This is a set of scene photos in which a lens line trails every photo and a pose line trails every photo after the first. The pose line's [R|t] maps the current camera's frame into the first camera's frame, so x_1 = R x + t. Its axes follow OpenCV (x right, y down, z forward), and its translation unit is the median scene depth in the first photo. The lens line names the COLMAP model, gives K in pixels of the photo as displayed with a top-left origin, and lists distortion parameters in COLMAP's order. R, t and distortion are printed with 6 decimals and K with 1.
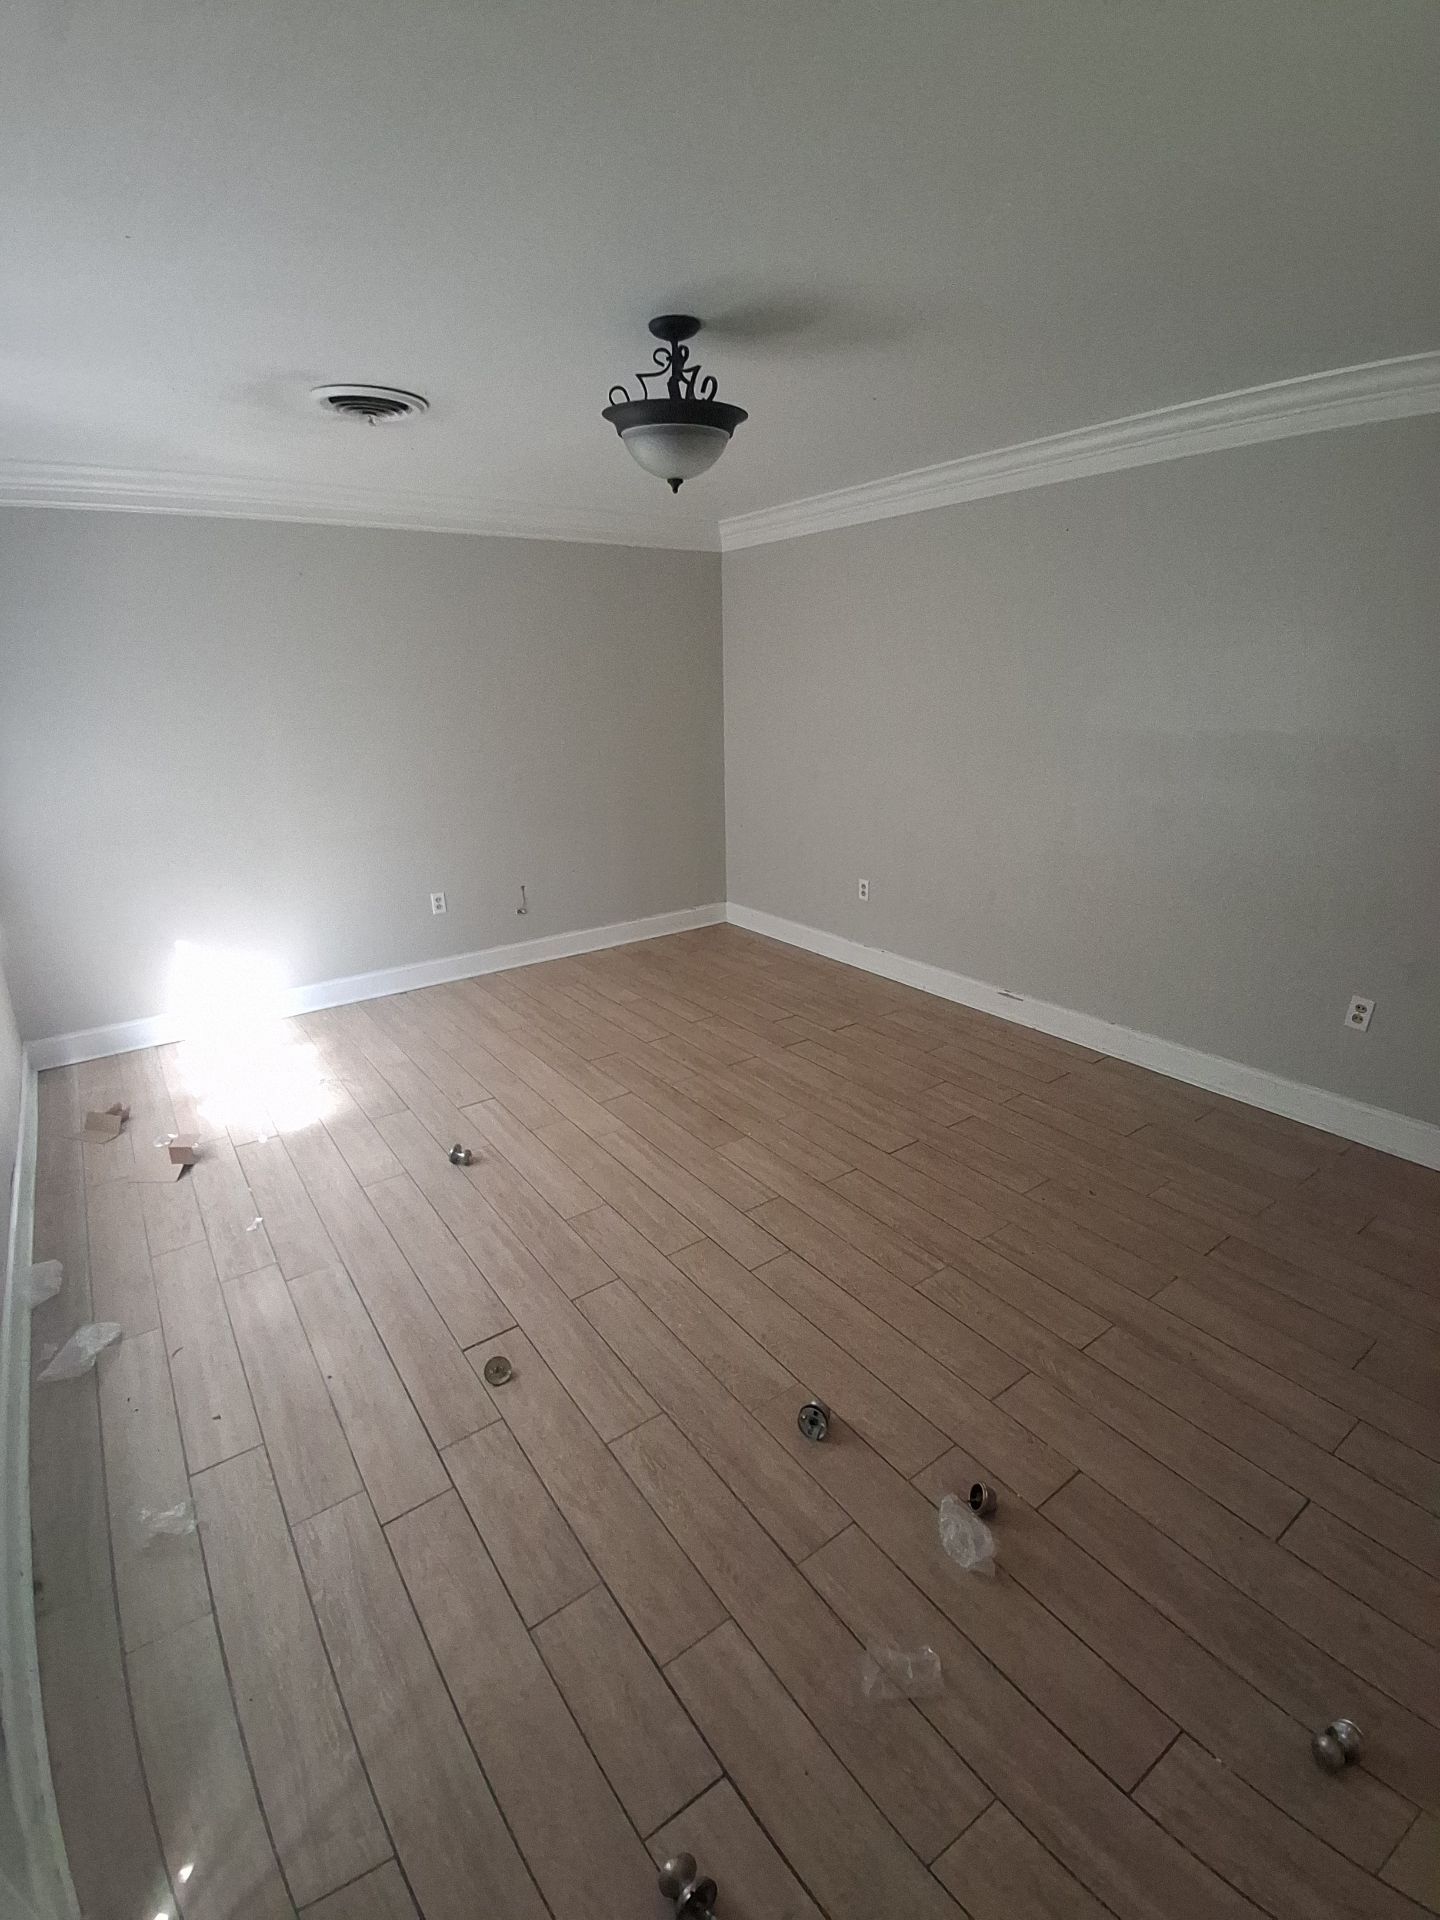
lens RADIAL K [[885.4, 0, 720.0], [0, 885.4, 960.0], [0, 0, 1]] dist [-0.001056, -0.026106]
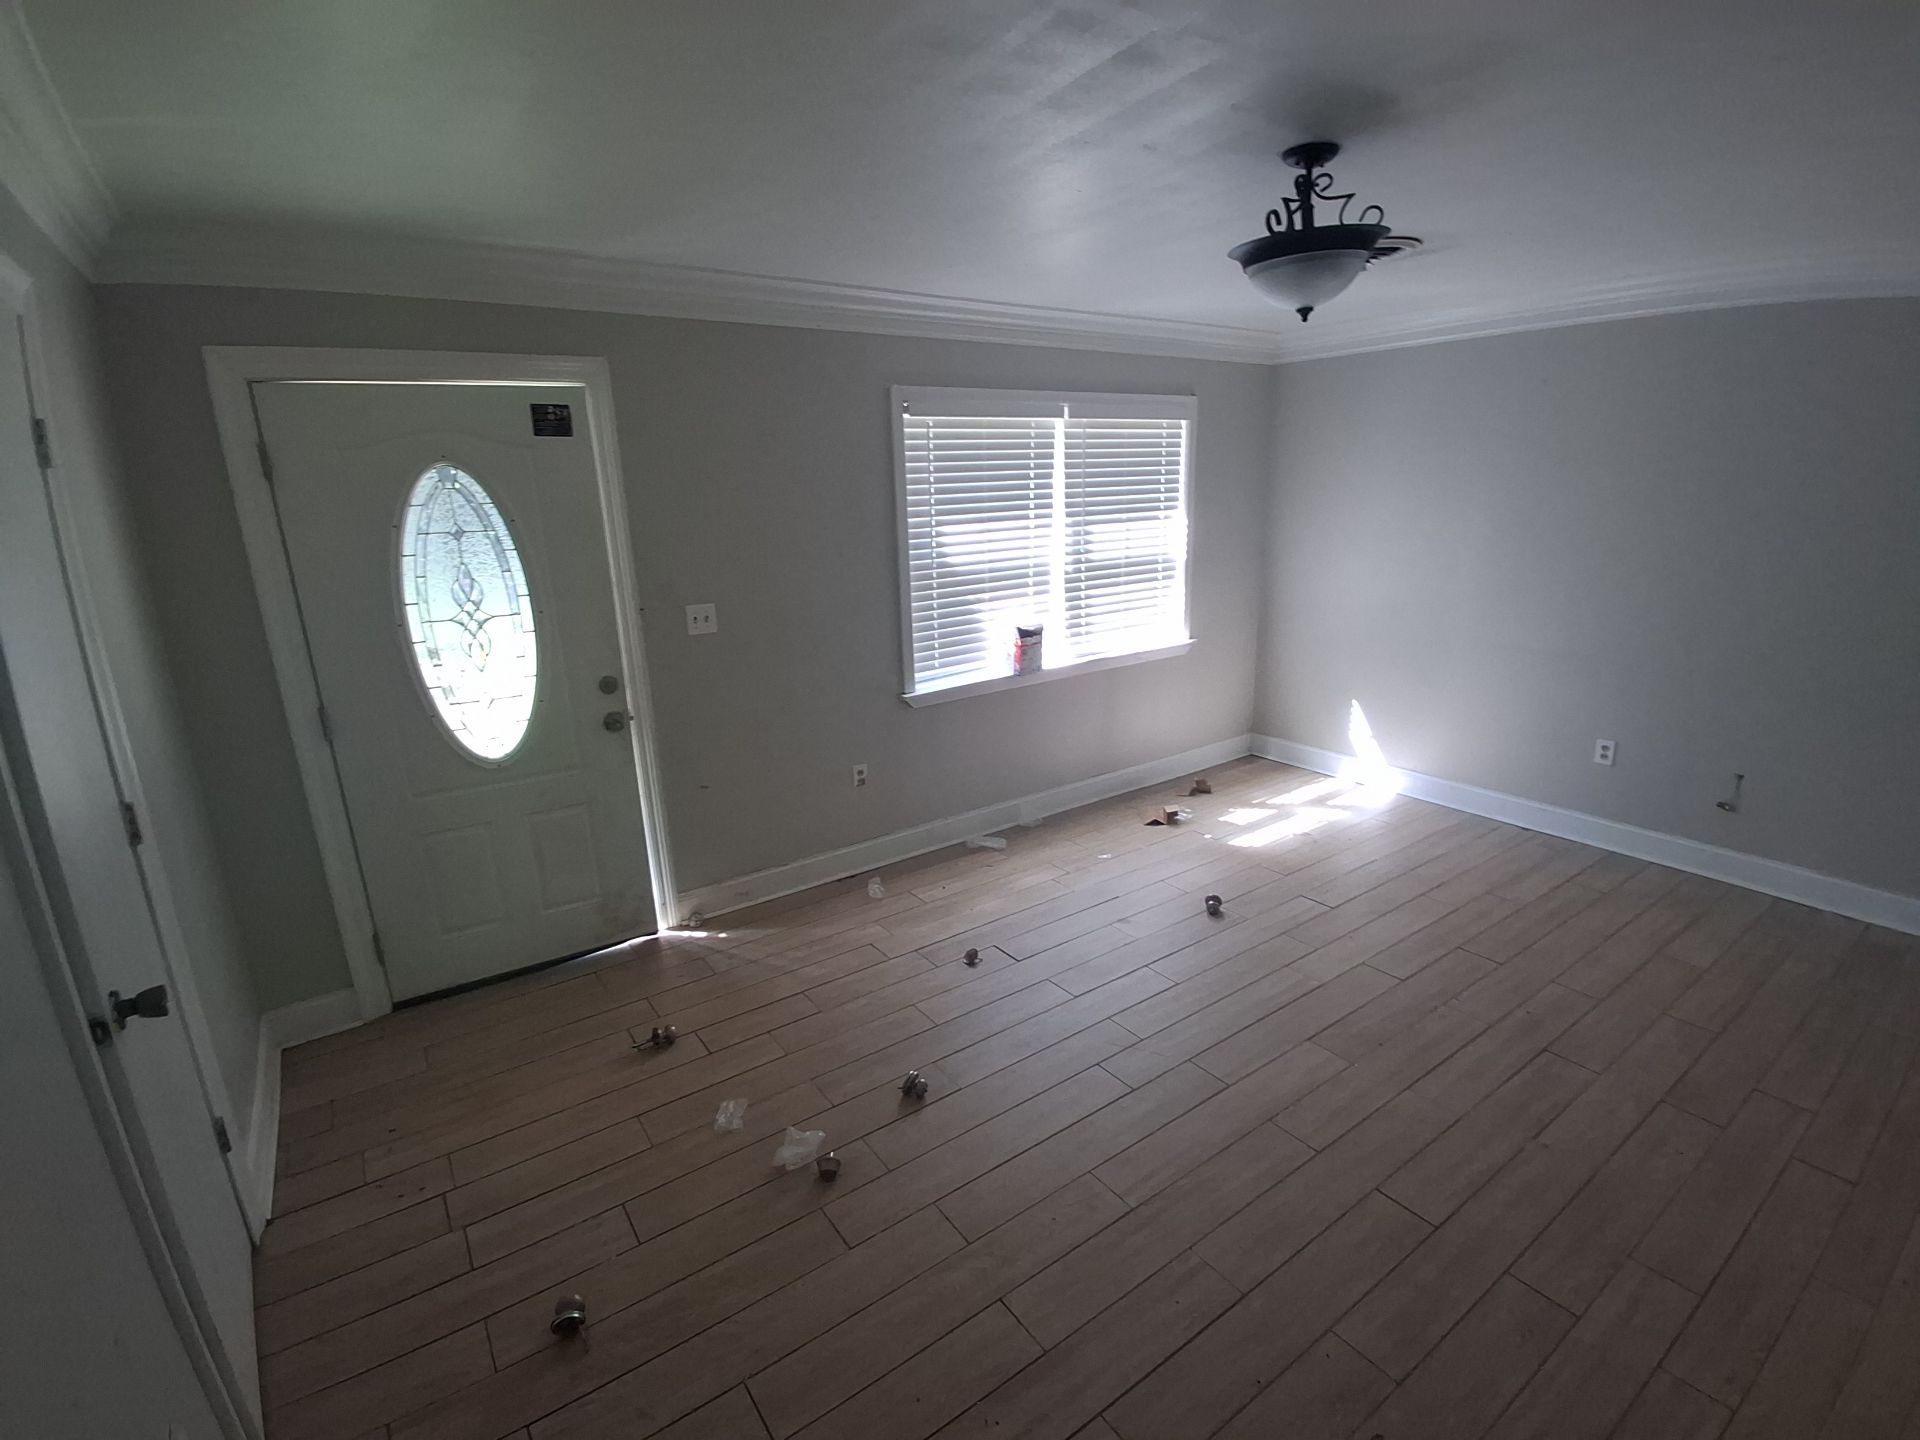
lens RADIAL K [[885.4, 0, 919.0], [0, 885.4, 734.5], [0, 0, 1]] dist [-0.001056, -0.026106]
pose [[-0.047293, 0.289476, -0.956016, 0.700103], [-0.281348, 0.914478, 0.290817, -0.192801], [0.958440, 0.282727, 0.038195, 0.475067]]
